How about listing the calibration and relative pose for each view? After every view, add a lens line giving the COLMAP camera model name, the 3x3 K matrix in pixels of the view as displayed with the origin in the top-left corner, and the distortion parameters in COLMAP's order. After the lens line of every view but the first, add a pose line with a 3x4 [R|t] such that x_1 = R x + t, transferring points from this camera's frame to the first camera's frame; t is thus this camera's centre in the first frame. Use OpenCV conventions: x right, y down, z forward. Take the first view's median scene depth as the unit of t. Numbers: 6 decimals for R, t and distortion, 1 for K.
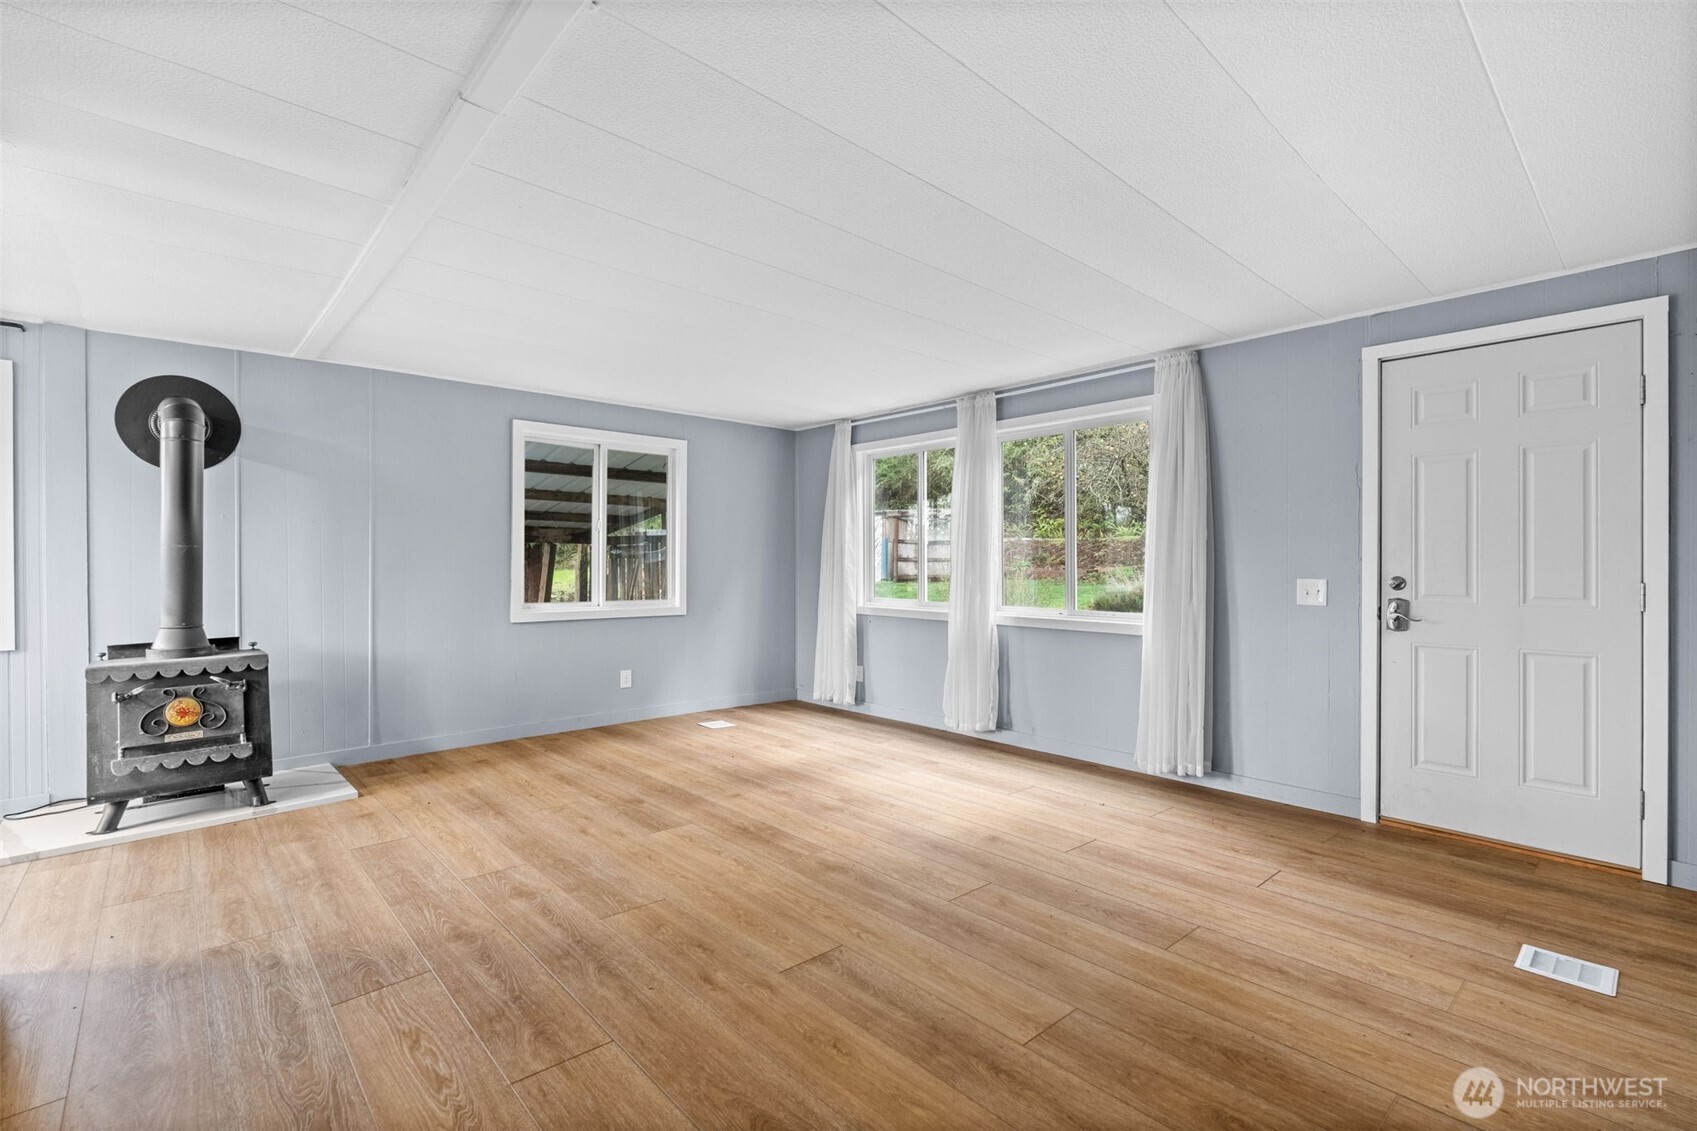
lens RADIAL K [[742.9, 0, 823.3], [0, 742.9, 567.7], [0, 0, 1]] dist [-0.001925, -0.000378]
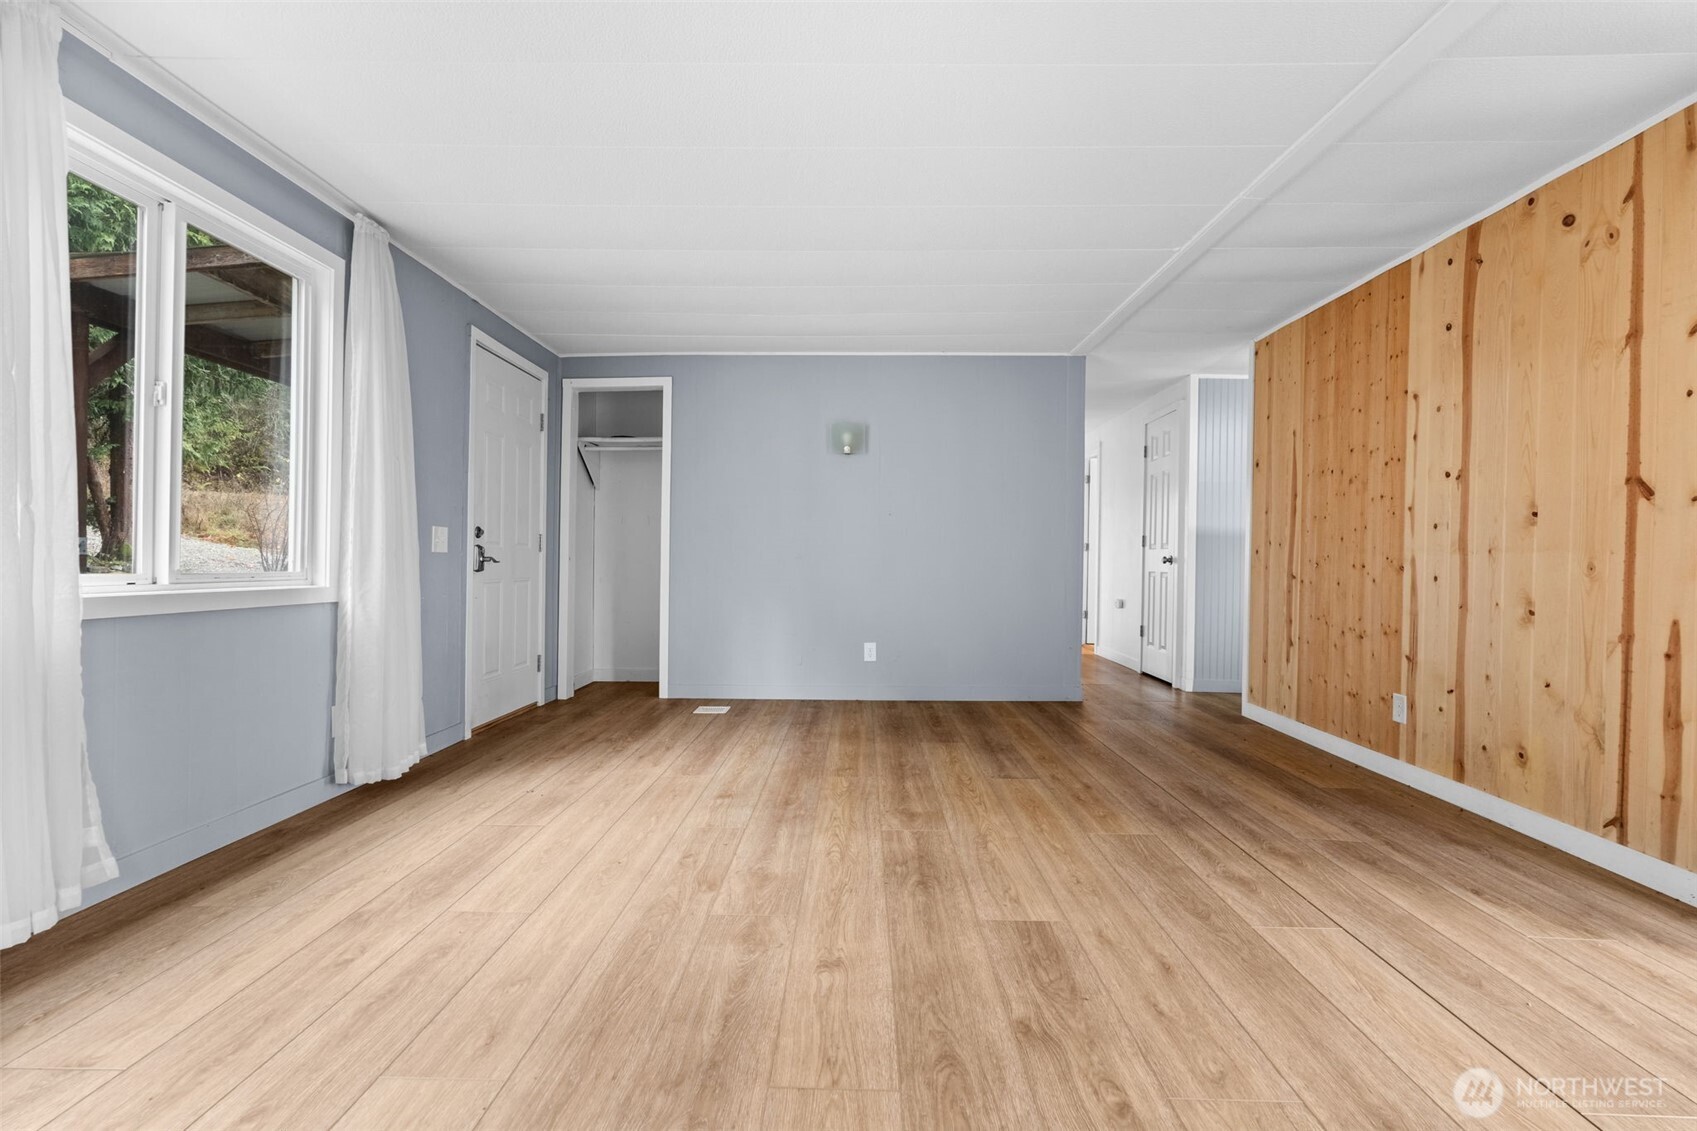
lens RADIAL K [[750.7, 0, 859.4], [0, 750.7, 547.9], [0, 0, 1]] dist [-0.001790, -0.000190]
pose [[-0.757212, -0.001719, 0.653167, -0.507935], [-0.017157, 0.999704, -0.017260, 0.058684], [-0.652943, -0.024276, -0.757017, 1.559209]]
